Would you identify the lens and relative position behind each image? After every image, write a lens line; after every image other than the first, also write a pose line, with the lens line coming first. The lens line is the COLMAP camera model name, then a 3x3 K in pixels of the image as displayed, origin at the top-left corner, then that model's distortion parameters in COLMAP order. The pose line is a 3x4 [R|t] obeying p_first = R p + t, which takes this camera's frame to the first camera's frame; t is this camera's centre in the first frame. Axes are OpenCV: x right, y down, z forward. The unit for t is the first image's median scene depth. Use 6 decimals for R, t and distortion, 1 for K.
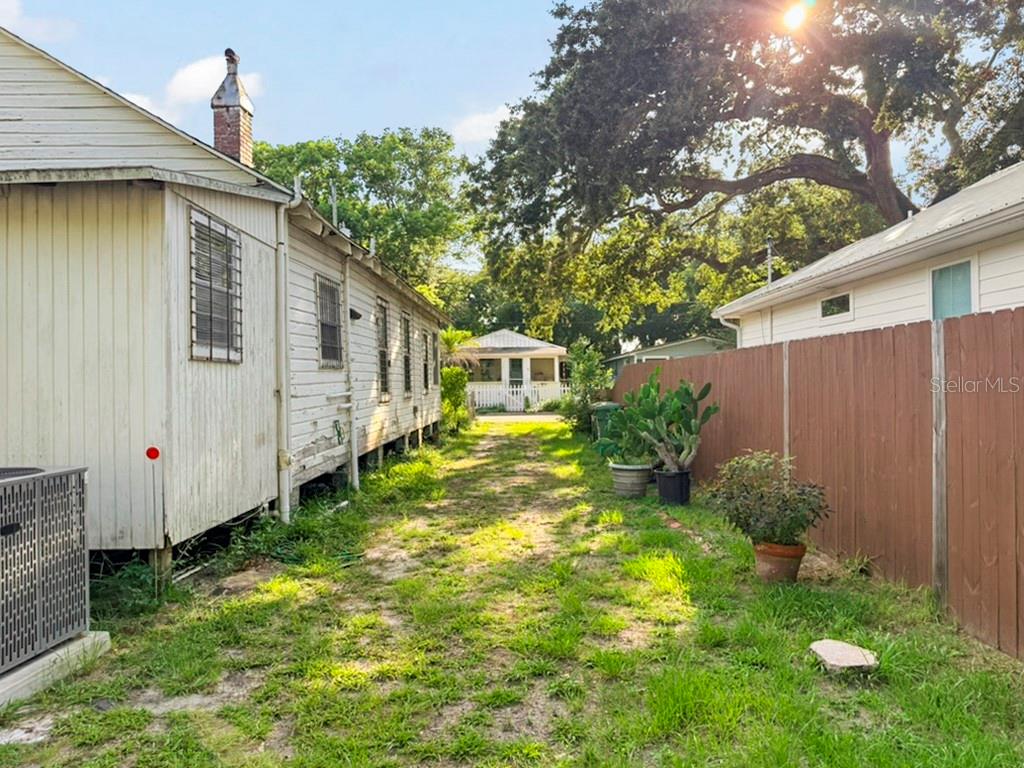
lens RADIAL K [[725.9, 0, 509.5], [0, 725.9, 377.5], [0, 0, 1]] dist [-0.011148, 0.004916]
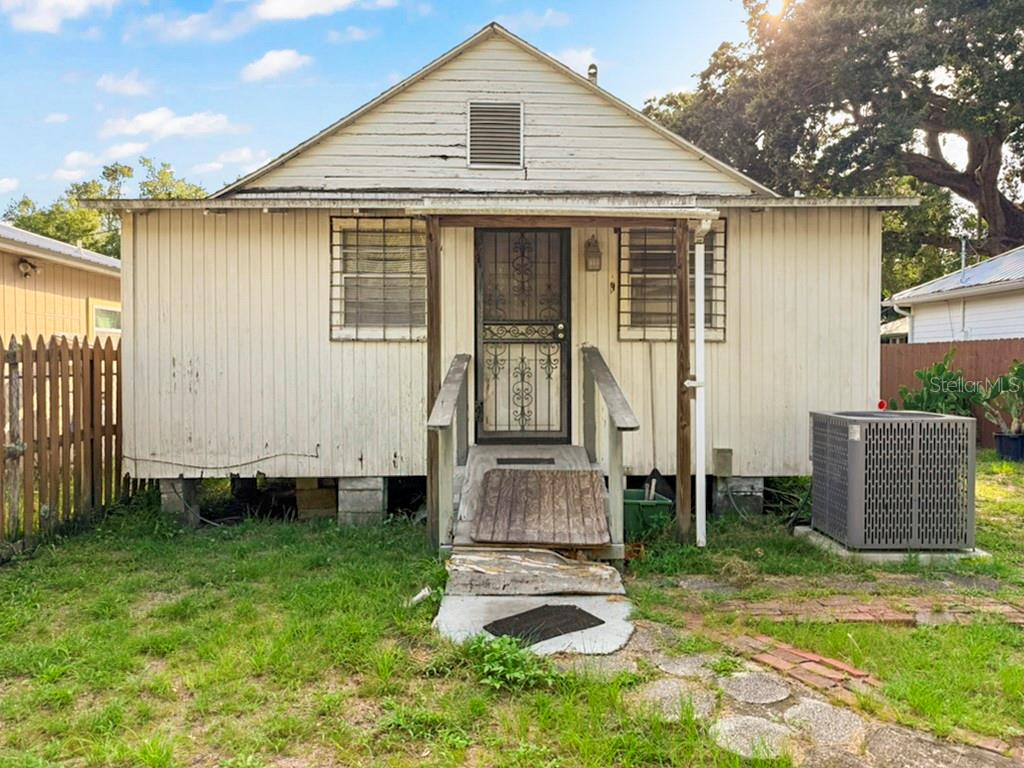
lens RADIAL K [[725.9, 0, 510.1], [0, 725.9, 382.7], [0, 0, 1]] dist [-0.011148, 0.004916]
pose [[0.999595, 0.012502, 0.025578, -0.827267], [-0.013339, 0.999373, 0.032796, 0.017375], [-0.025152, -0.033124, 0.999135, -0.234975]]
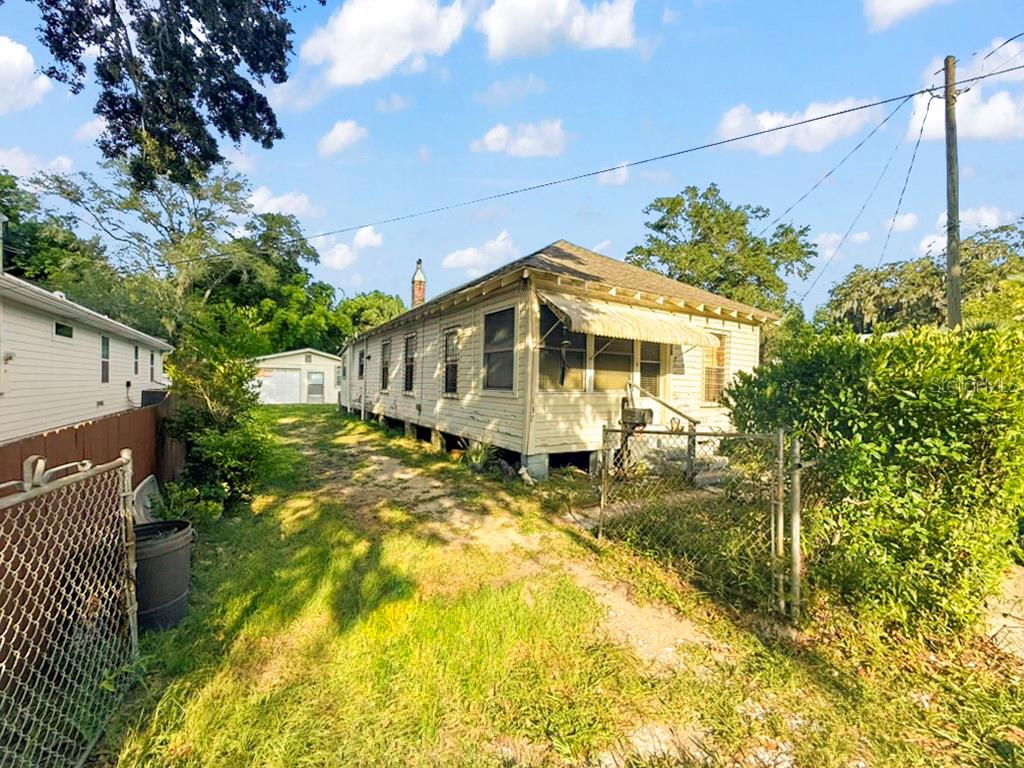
lens RADIAL K [[408.3, 0, 504.3], [0, 408.3, 382.9], [0, 0, 1]] dist [-0.000472, -0.001438]
pose [[-0.840812, -0.003782, -0.541314, 0.264729], [-0.002792, 0.999993, -0.002650, 0.010861], [0.541320, -0.000717, -0.840817, 3.698257]]
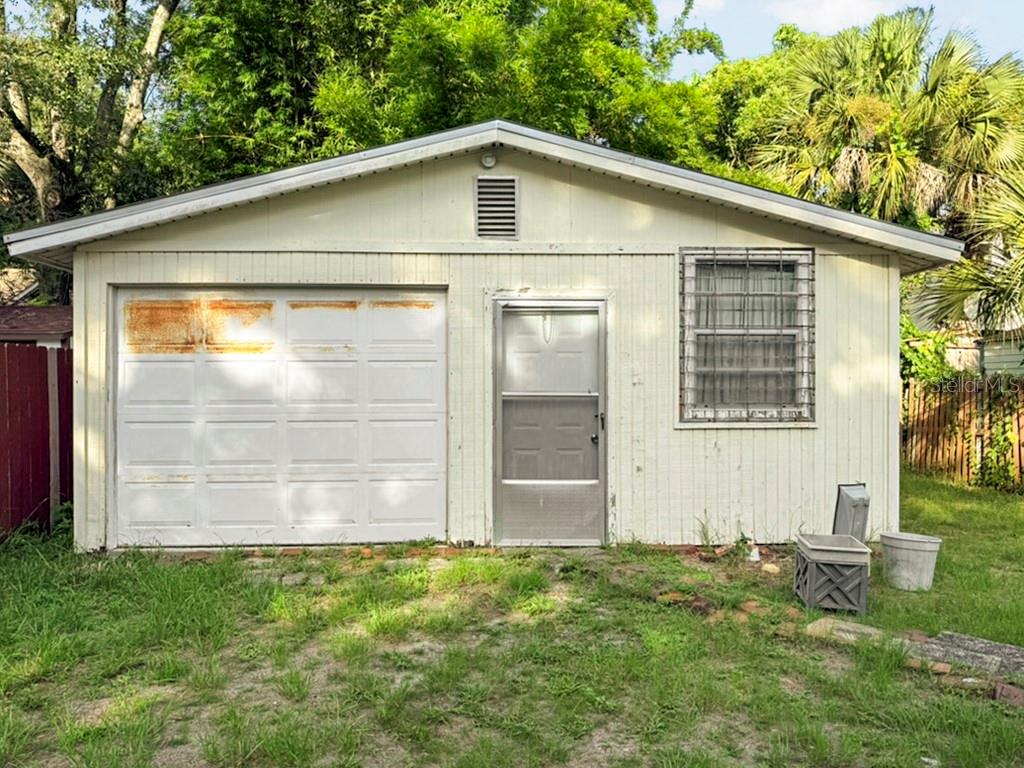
lens RADIAL K [[725.9, 0, 524.8], [0, 725.9, 397.6], [0, 0, 1]] dist [-0.011148, 0.004916]
pose [[-0.999076, 0.011544, -0.041396, -0.227069], [0.011098, 0.999878, 0.010988, 0.009398], [0.041518, 0.010518, -0.999082, 0.585951]]
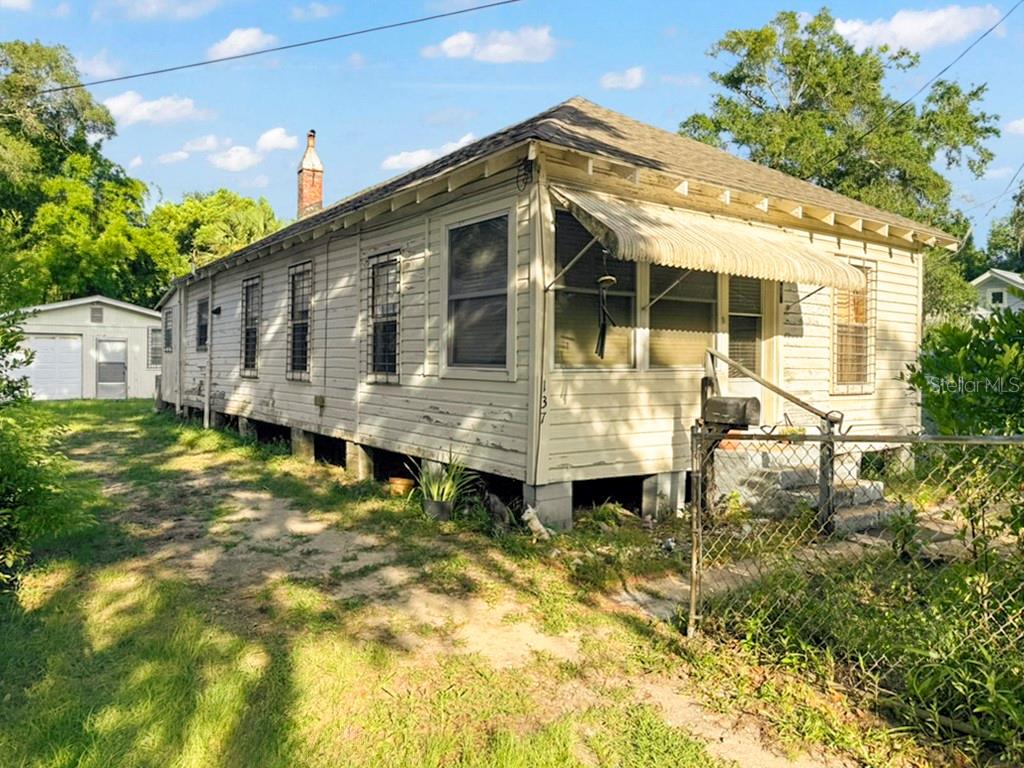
lens RADIAL K [[725.9, 0, 505.7], [0, 725.9, 363.7], [0, 0, 1]] dist [-0.011148, 0.004916]
pose [[-0.798283, 0.007980, -0.602229, 0.289751], [0.005785, 0.999968, 0.005582, 0.016782], [0.602254, 0.000973, -0.798304, 3.637847]]
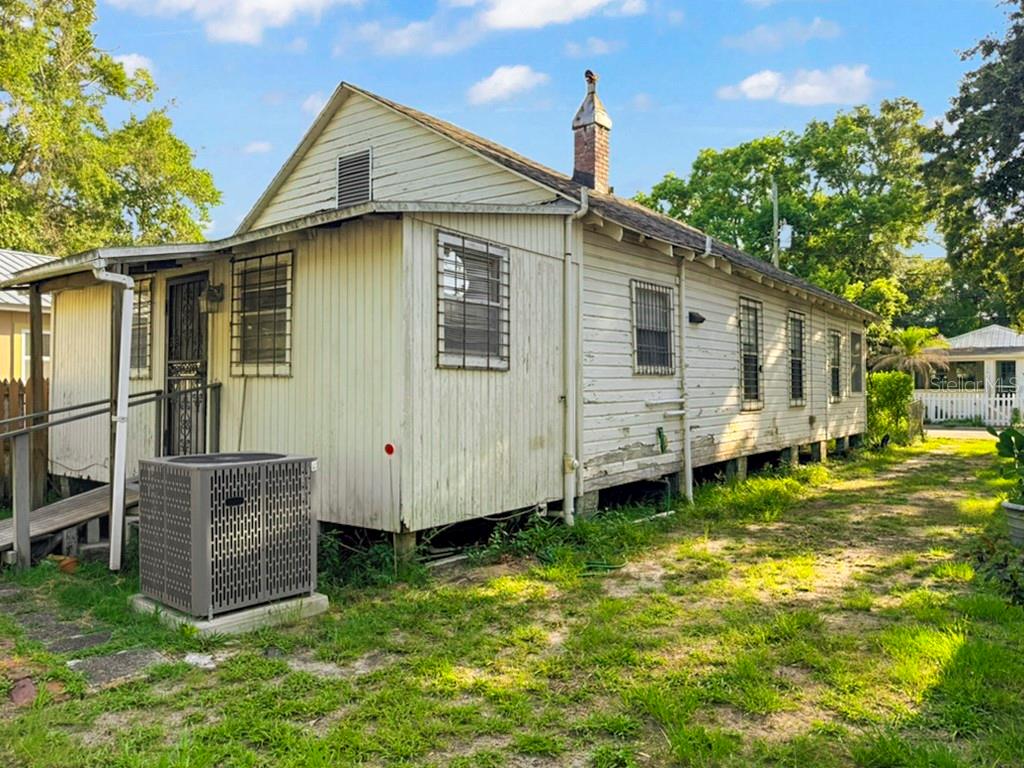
lens RADIAL K [[725.9, 0, 514.9], [0, 725.9, 390.4], [0, 0, 1]] dist [-0.011148, 0.004916]
pose [[0.805251, 0.012368, -0.592805, 0.236373], [-0.005505, 0.999895, 0.013384, -0.004324], [0.592909, -0.007514, 0.805235, 0.127537]]
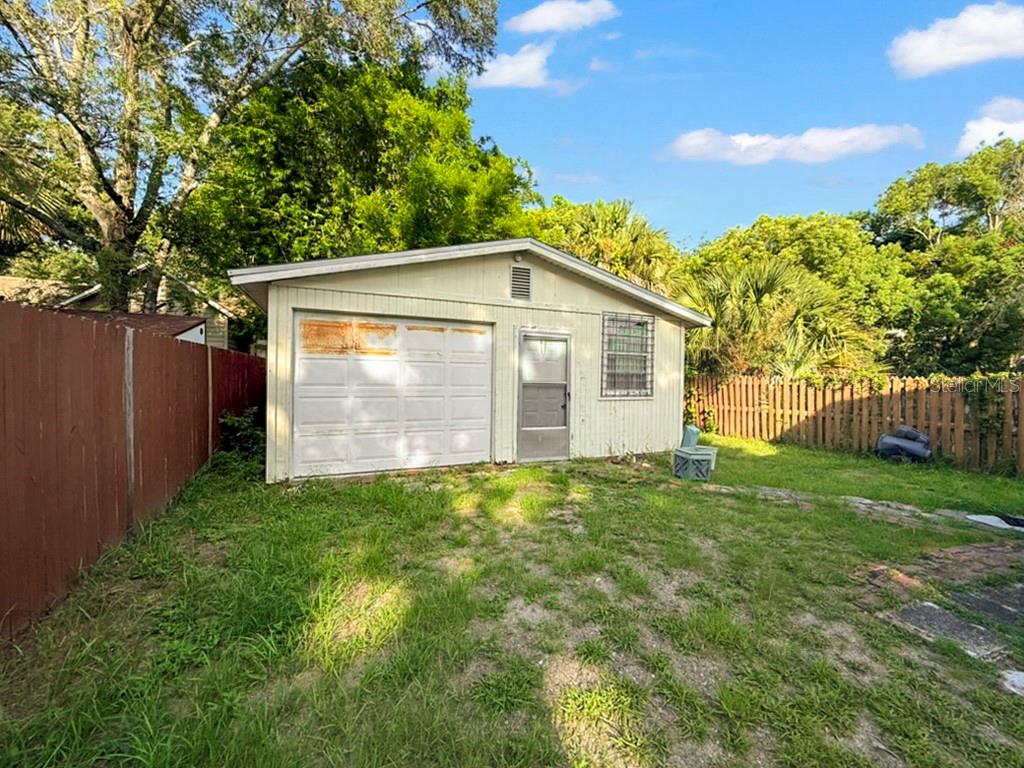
lens RADIAL K [[408.3, 0, 512.7], [0, 408.3, 383.5], [0, 0, 1]] dist [-0.000472, -0.001438]
pose [[-0.918166, 0.001853, -0.396192, 0.144369], [-0.004346, 0.999882, 0.014749, 0.004089], [0.396173, 0.015264, -0.918049, 0.555787]]
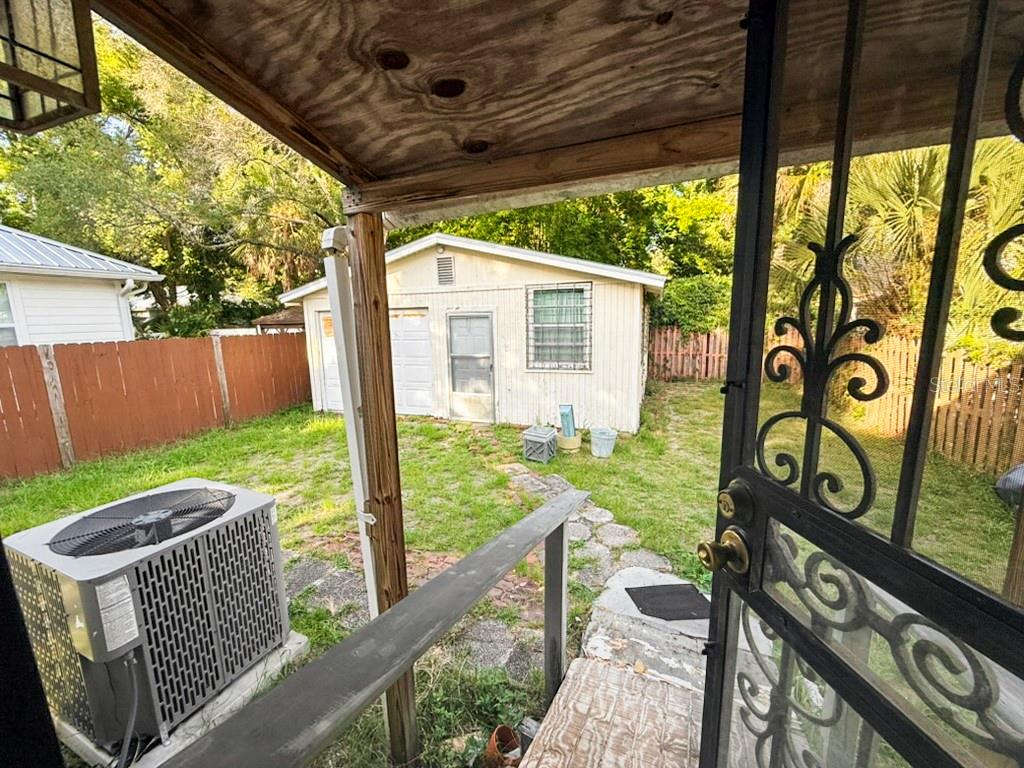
lens RADIAL K [[408.3, 0, 514.7], [0, 408.3, 388.7], [0, 0, 1]] dist [-0.000472, -0.001438]
pose [[-0.942909, -0.028530, 0.331825, -0.766752], [0.028364, 0.985826, 0.165358, -0.073126], [-0.331840, 0.165329, -0.928735, 0.713171]]
